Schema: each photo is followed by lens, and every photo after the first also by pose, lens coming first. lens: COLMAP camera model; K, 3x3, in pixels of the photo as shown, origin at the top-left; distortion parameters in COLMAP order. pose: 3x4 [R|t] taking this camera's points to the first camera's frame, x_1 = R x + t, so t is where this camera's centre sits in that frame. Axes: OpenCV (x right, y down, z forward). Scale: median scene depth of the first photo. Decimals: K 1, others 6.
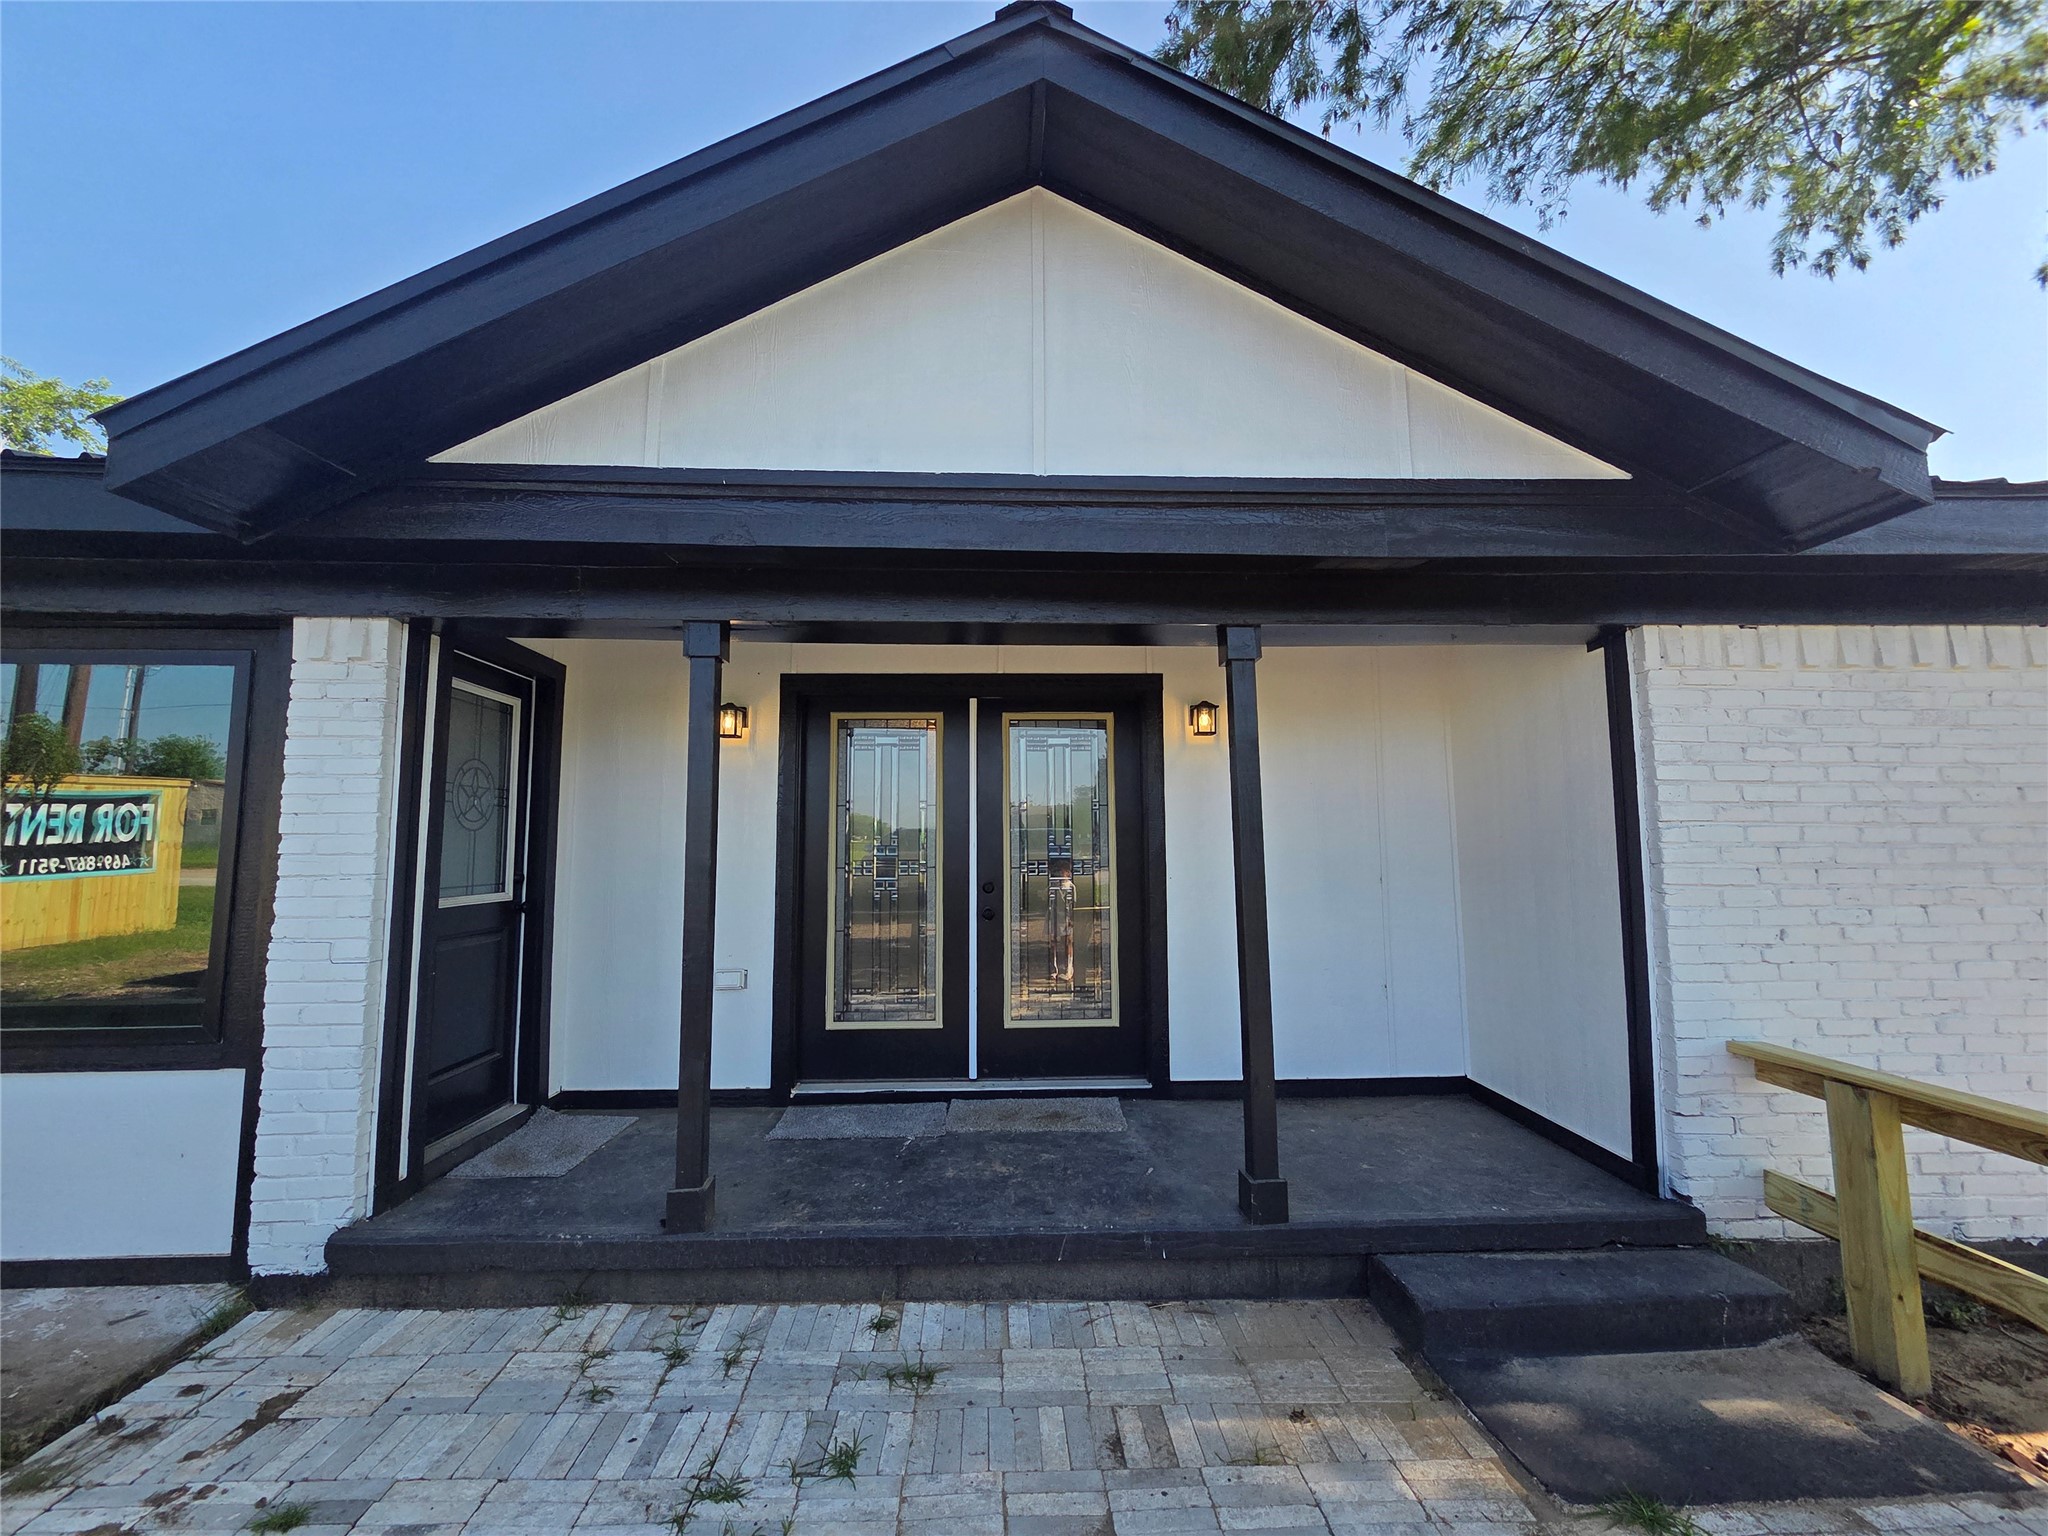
lens RADIAL K [[836.2, 0, 1024.0], [0, 836.2, 768.0], [0, 0, 1]] dist [-0.002372, 0.000577]
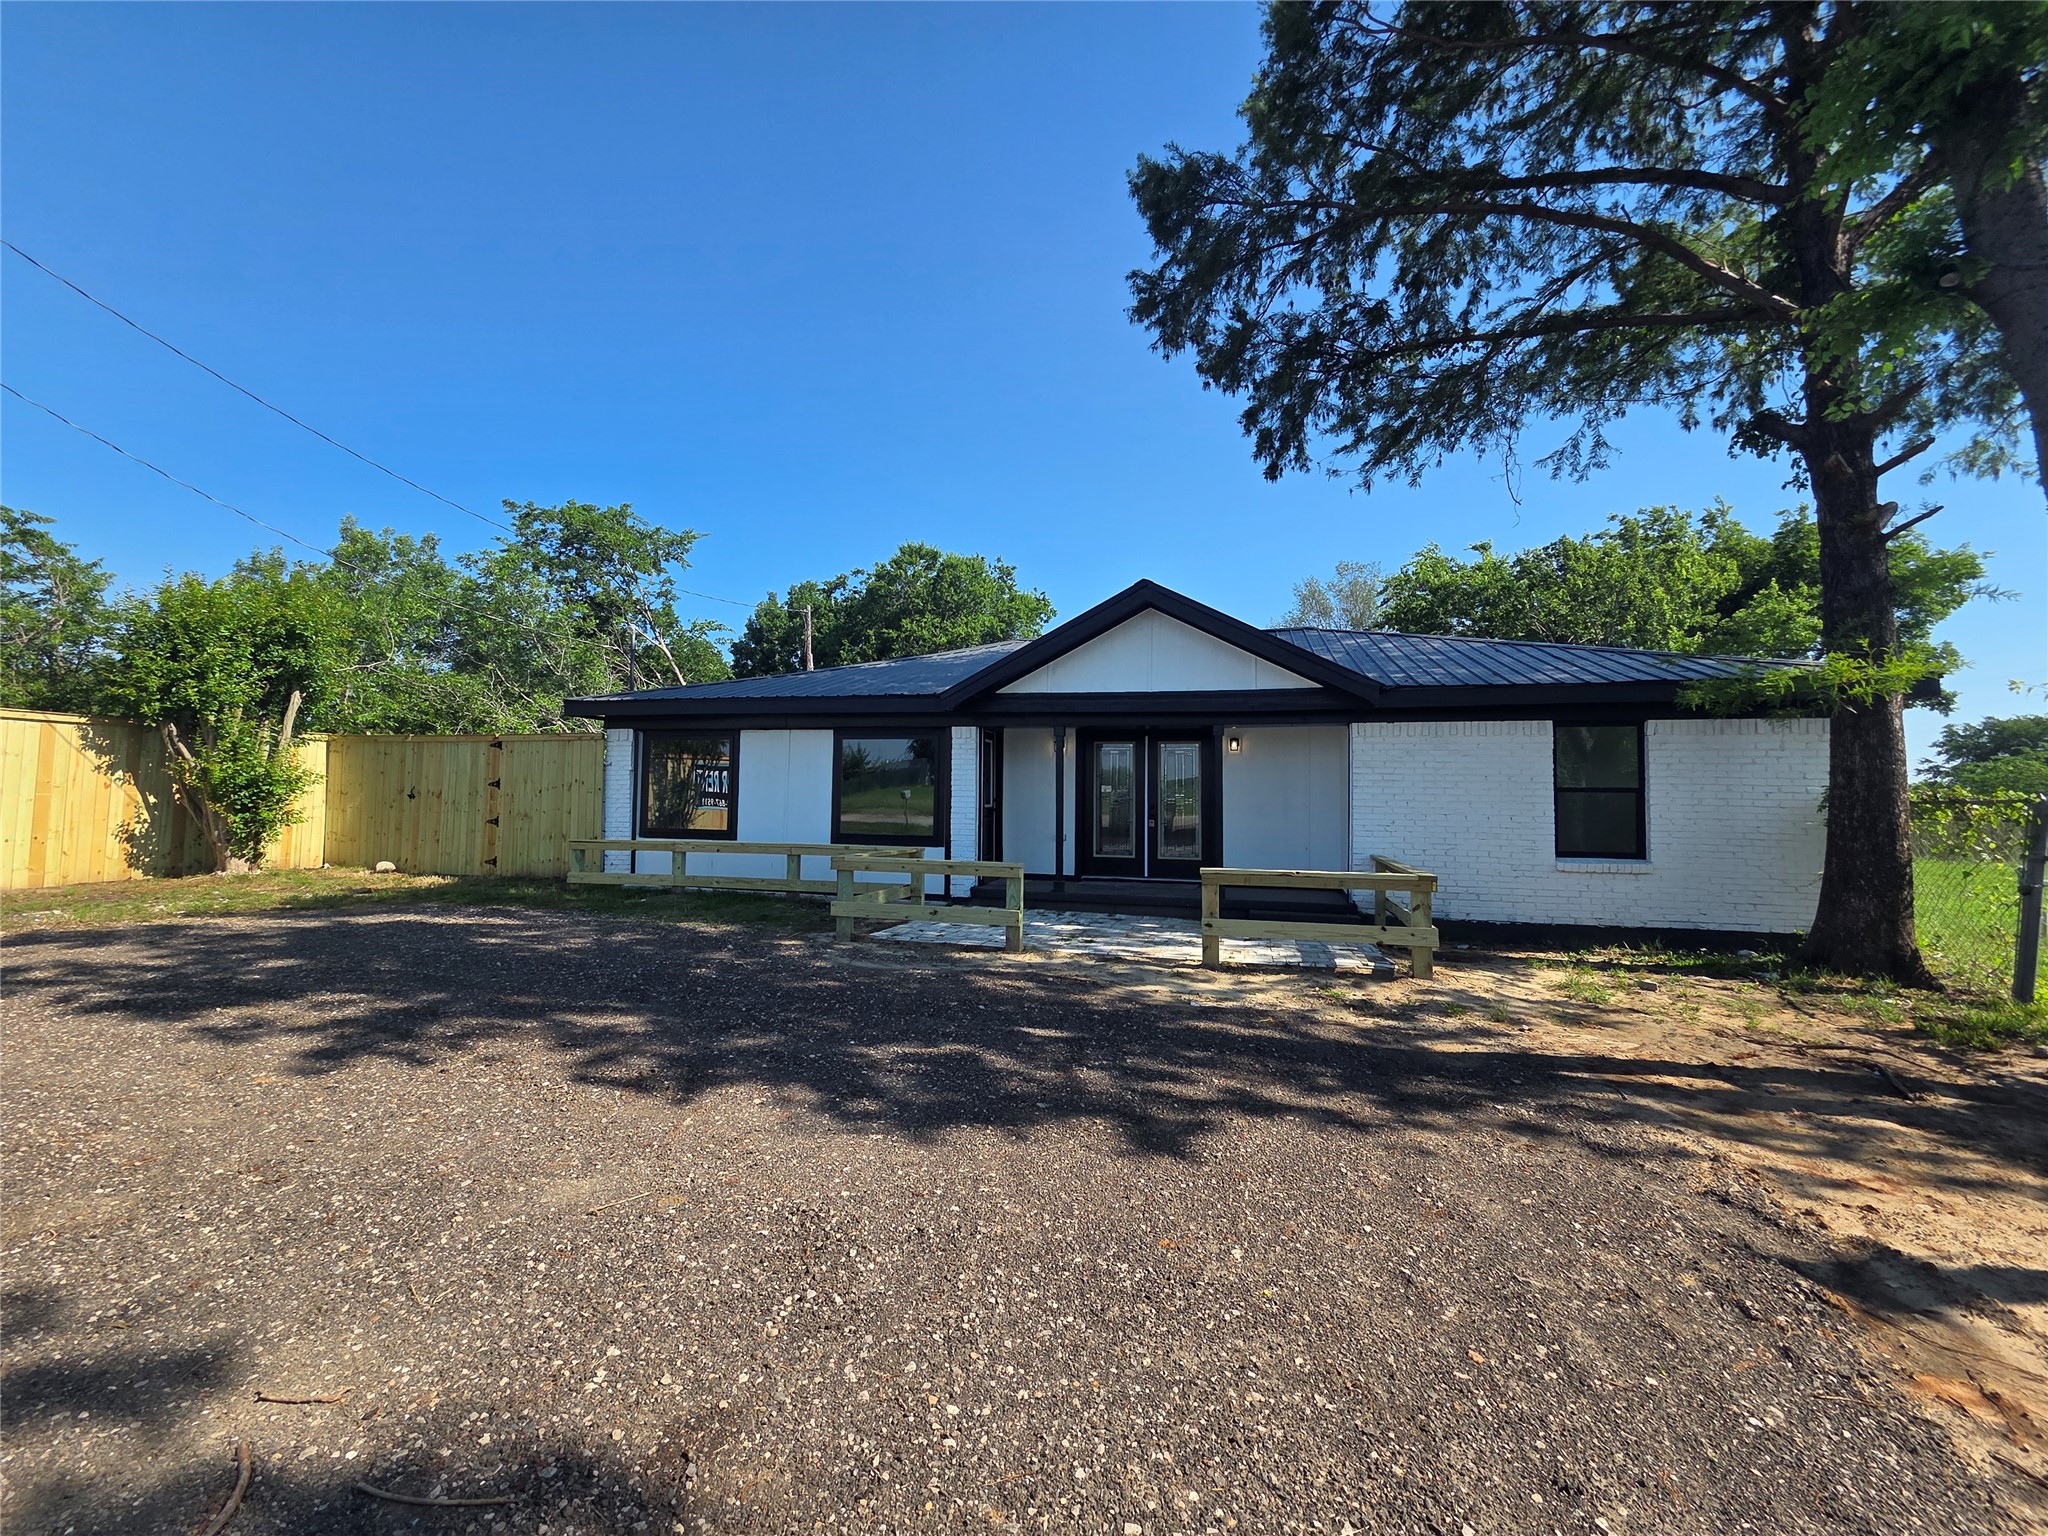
lens RADIAL K [[838.0, 0, 1024.0], [0, 838.0, 768.0], [0, 0, 1]] dist [-0.000494, -0.000866]
pose [[0.955584, 0.002008, -0.294713, 0.493960], [0.011692, 0.998931, 0.044716, -0.155942], [0.294487, -0.046176, 0.954539, -2.312755]]
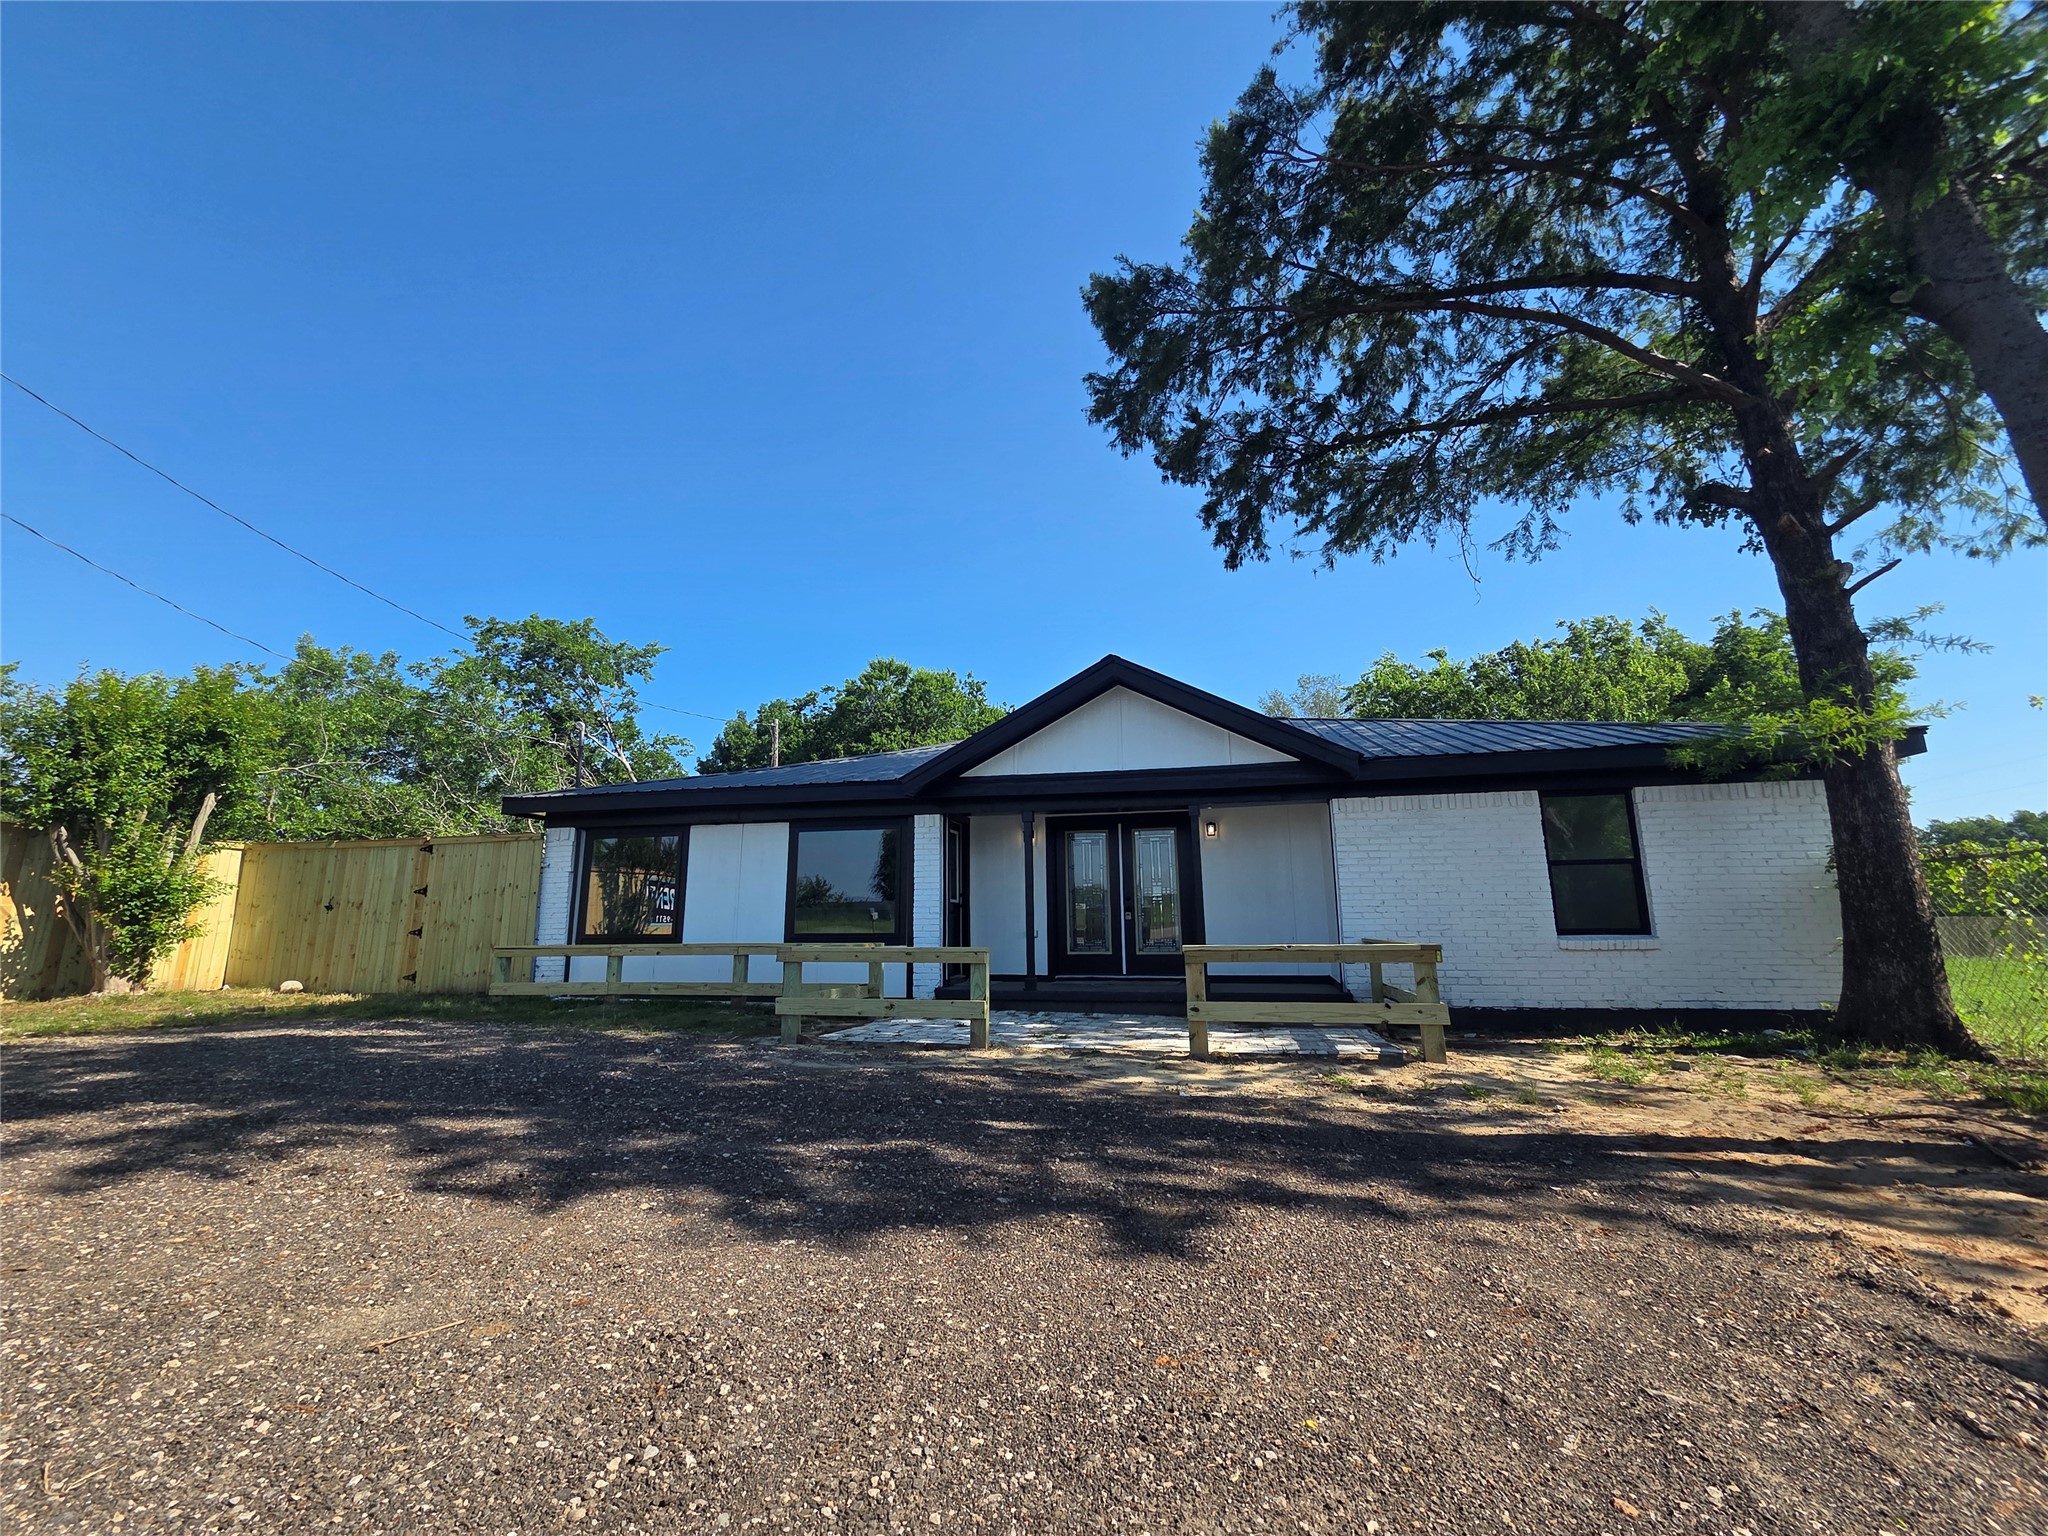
lens RADIAL K [[836.2, 0, 1024.0], [0, 836.2, 768.0], [0, 0, 1]] dist [-0.002372, 0.000577]
pose [[0.963666, -0.057681, -0.260807, 0.466876], [0.031029, 0.993969, -0.105180, -0.002186], [0.265301, 0.093266, 0.959644, -2.134573]]
